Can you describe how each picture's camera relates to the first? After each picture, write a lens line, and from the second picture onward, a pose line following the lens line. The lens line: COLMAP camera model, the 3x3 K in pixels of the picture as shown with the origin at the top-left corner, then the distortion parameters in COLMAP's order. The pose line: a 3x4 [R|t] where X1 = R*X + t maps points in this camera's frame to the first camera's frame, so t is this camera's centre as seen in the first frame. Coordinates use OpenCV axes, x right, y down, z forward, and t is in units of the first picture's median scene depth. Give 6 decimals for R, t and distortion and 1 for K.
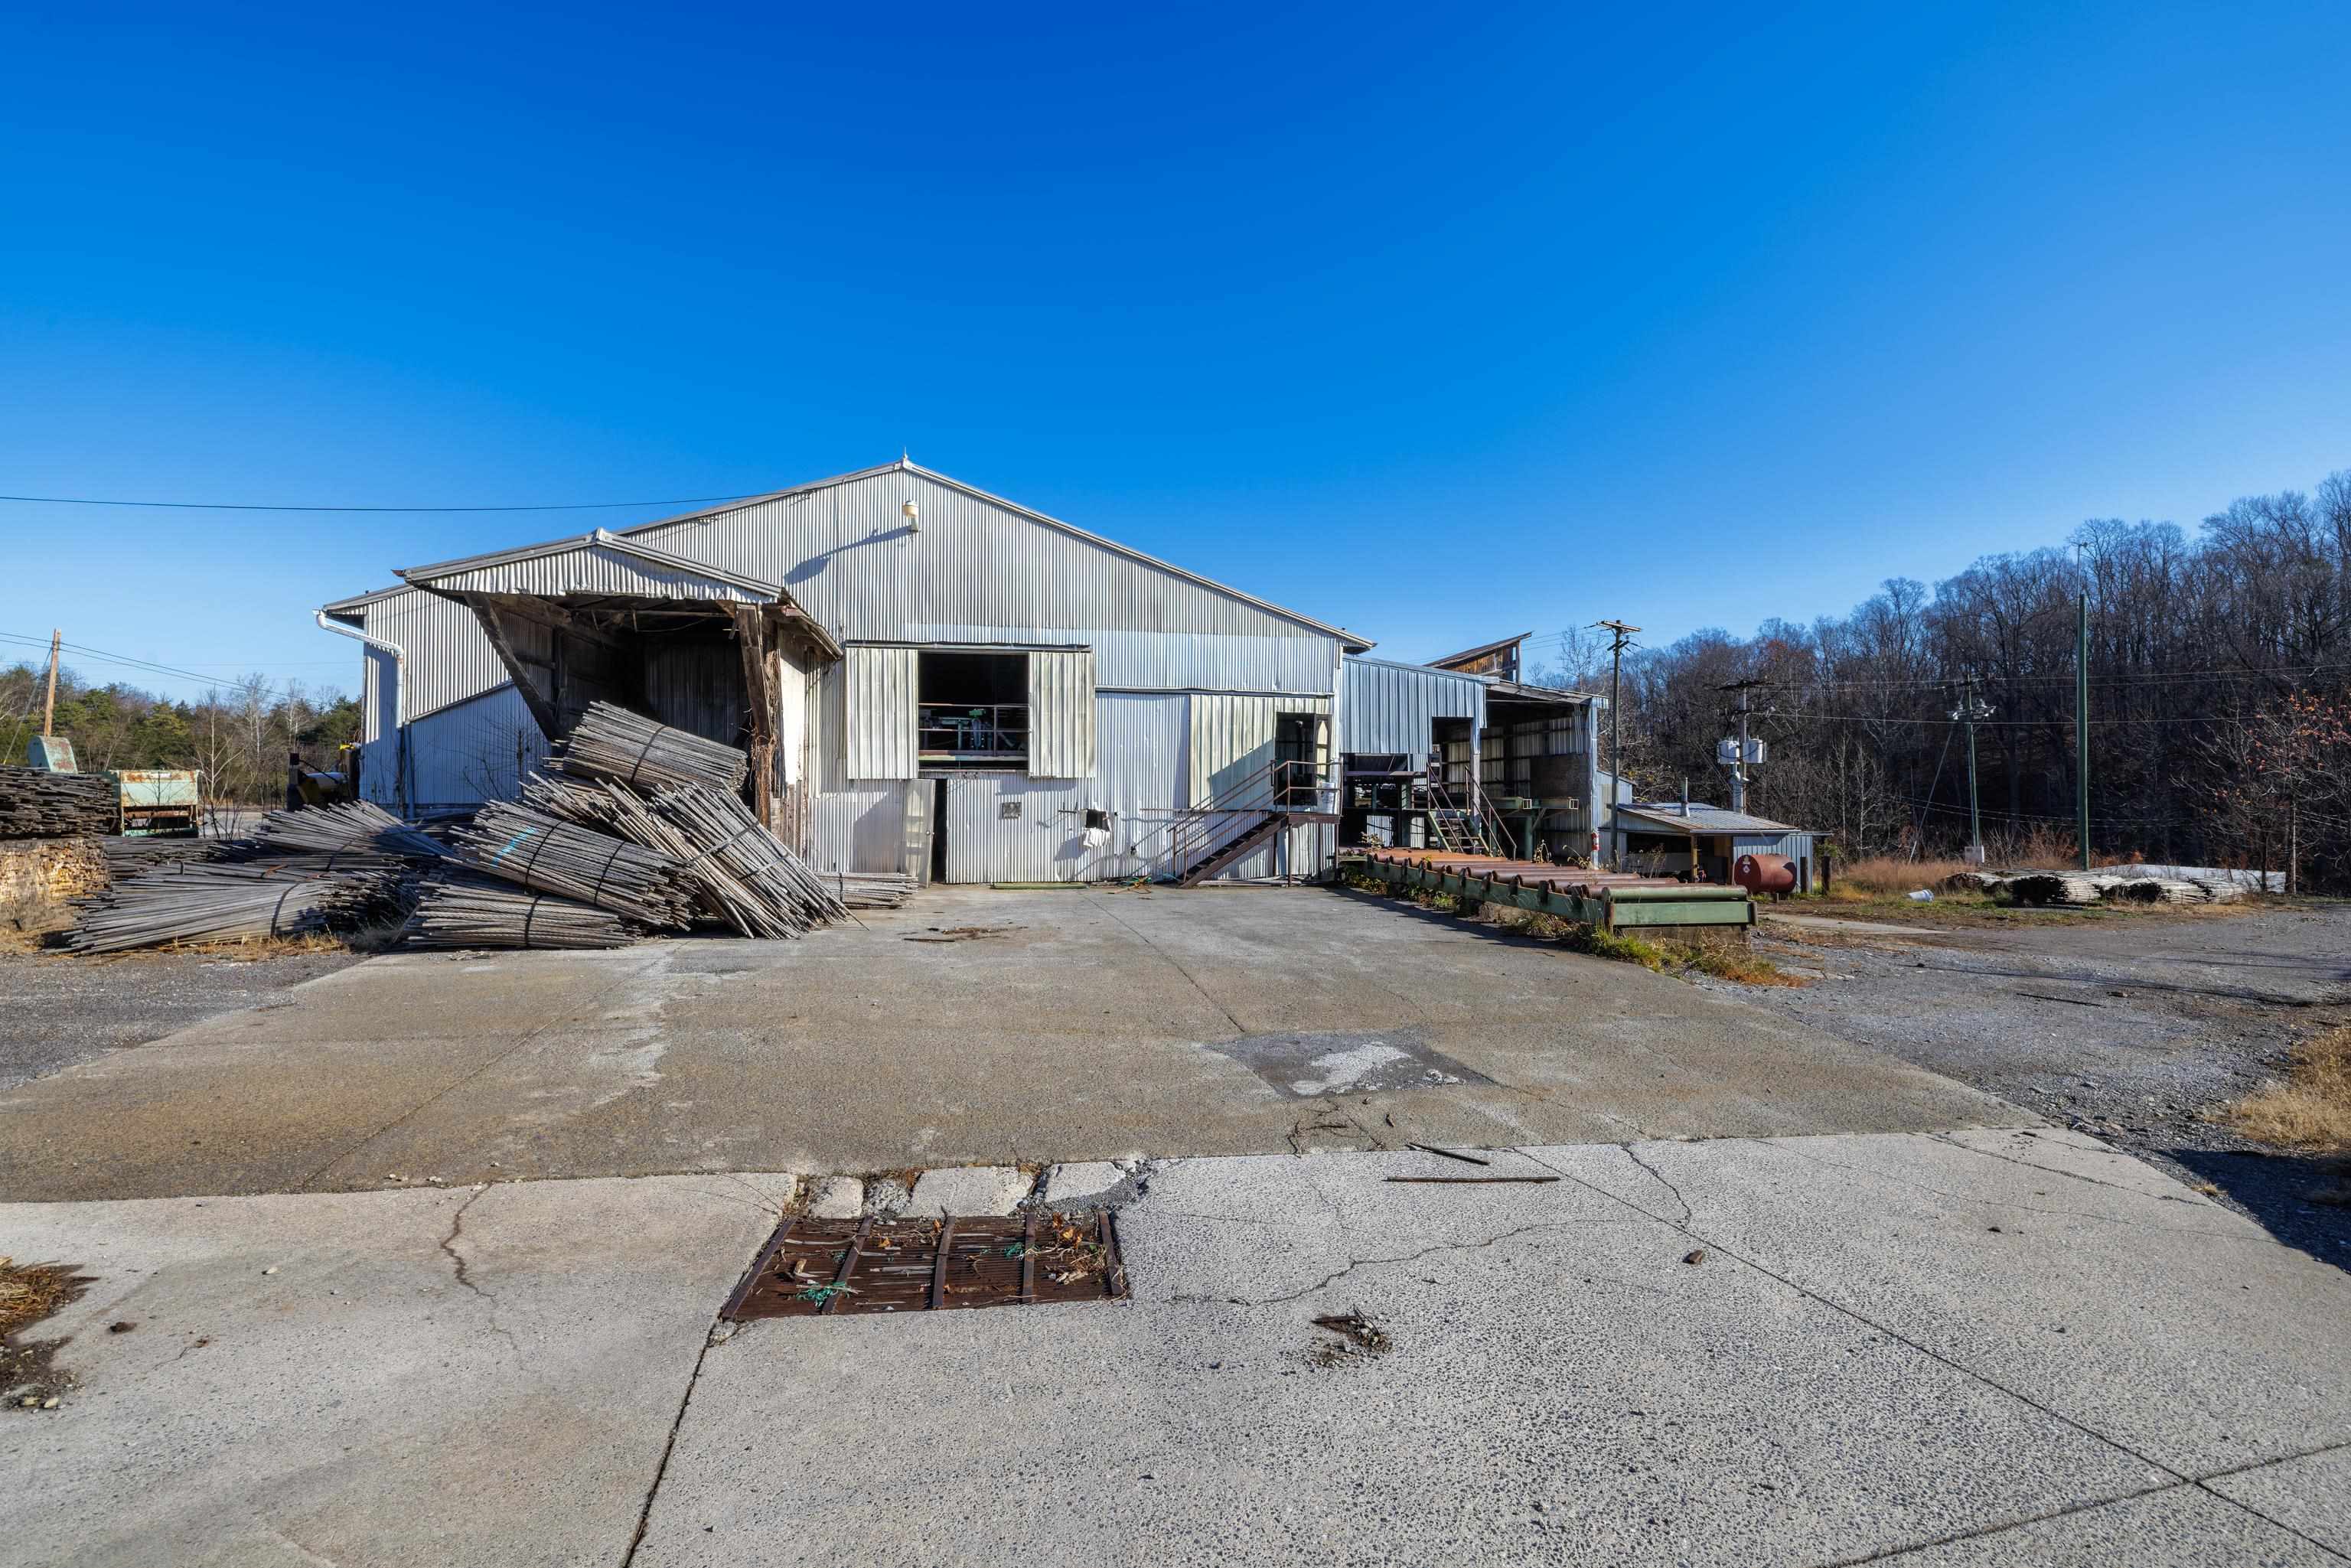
lens RADIAL K [[1026.9, 0, 1177.1], [0, 1026.9, 793.1], [0, 0, 1]] dist [-0.004577, -0.000026]
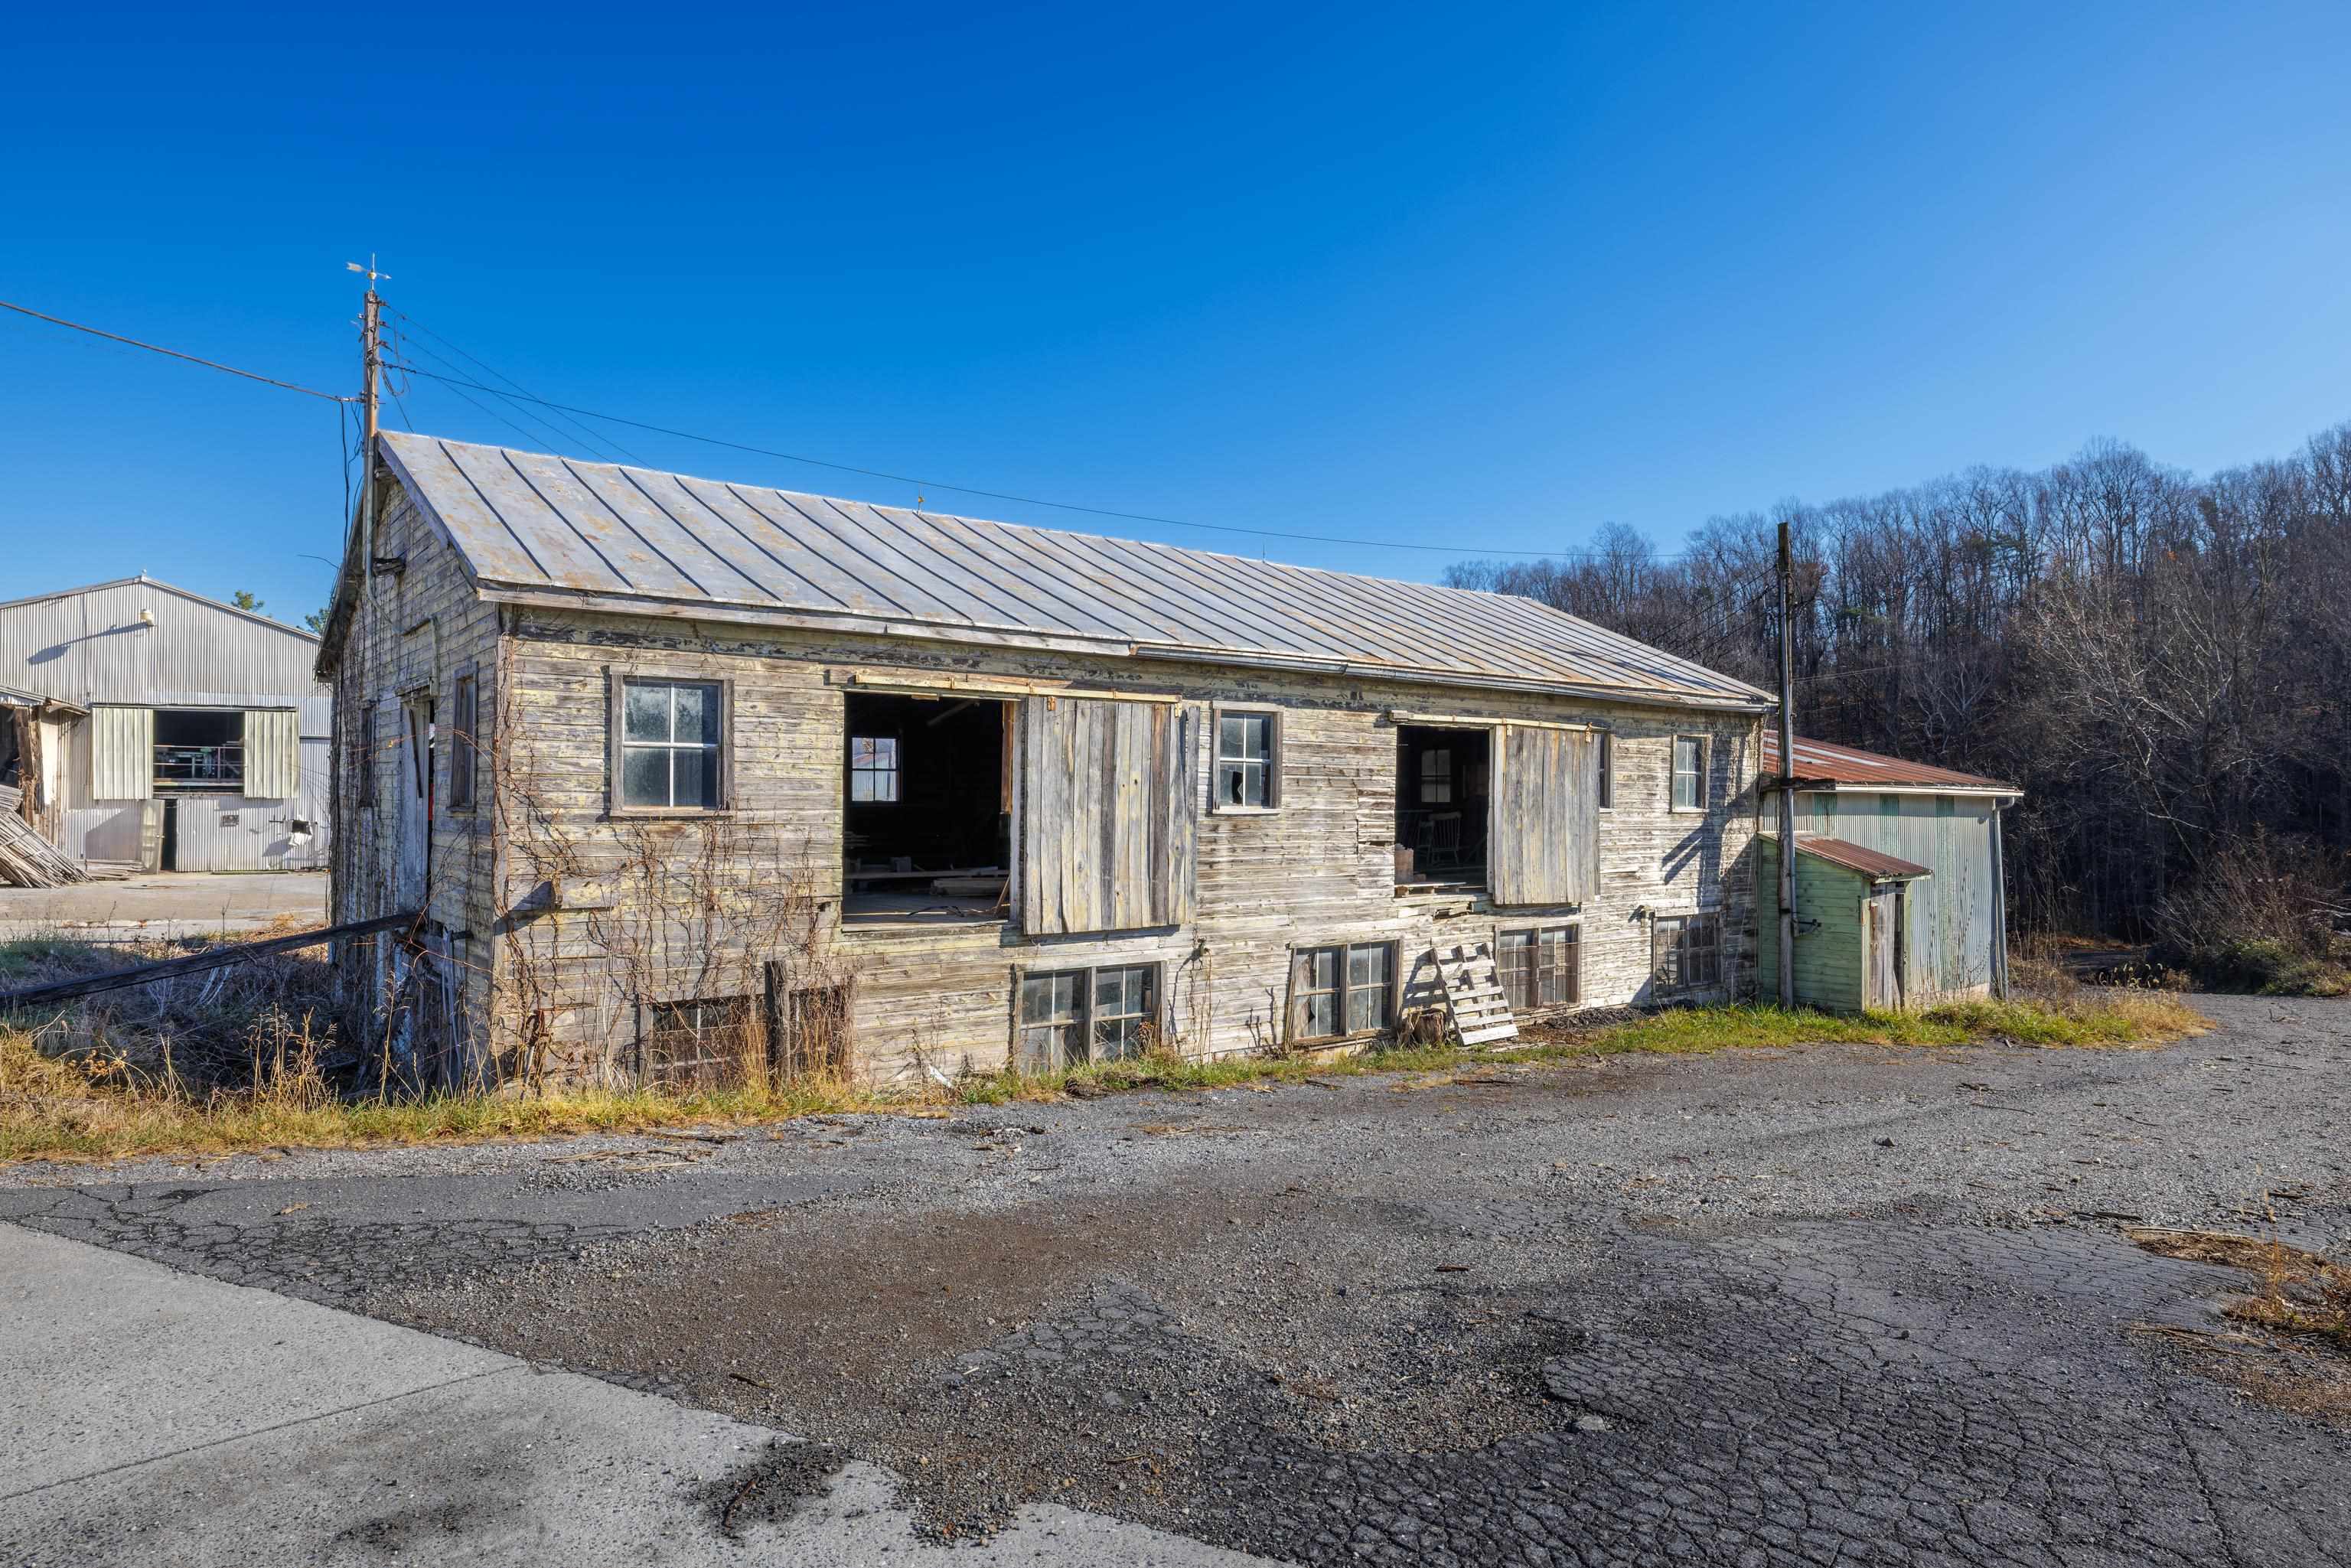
lens RADIAL K [[1419.4, 0, 1178.1], [0, 1419.4, 790.5], [0, 0, 1]] dist [0.002787, 0.001777]
pose [[0.944947, 0.009118, 0.327096, 0.450191], [-0.009852, 0.999951, 0.000589, -0.040514], [-0.327075, -0.003779, 0.944991, -1.341313]]
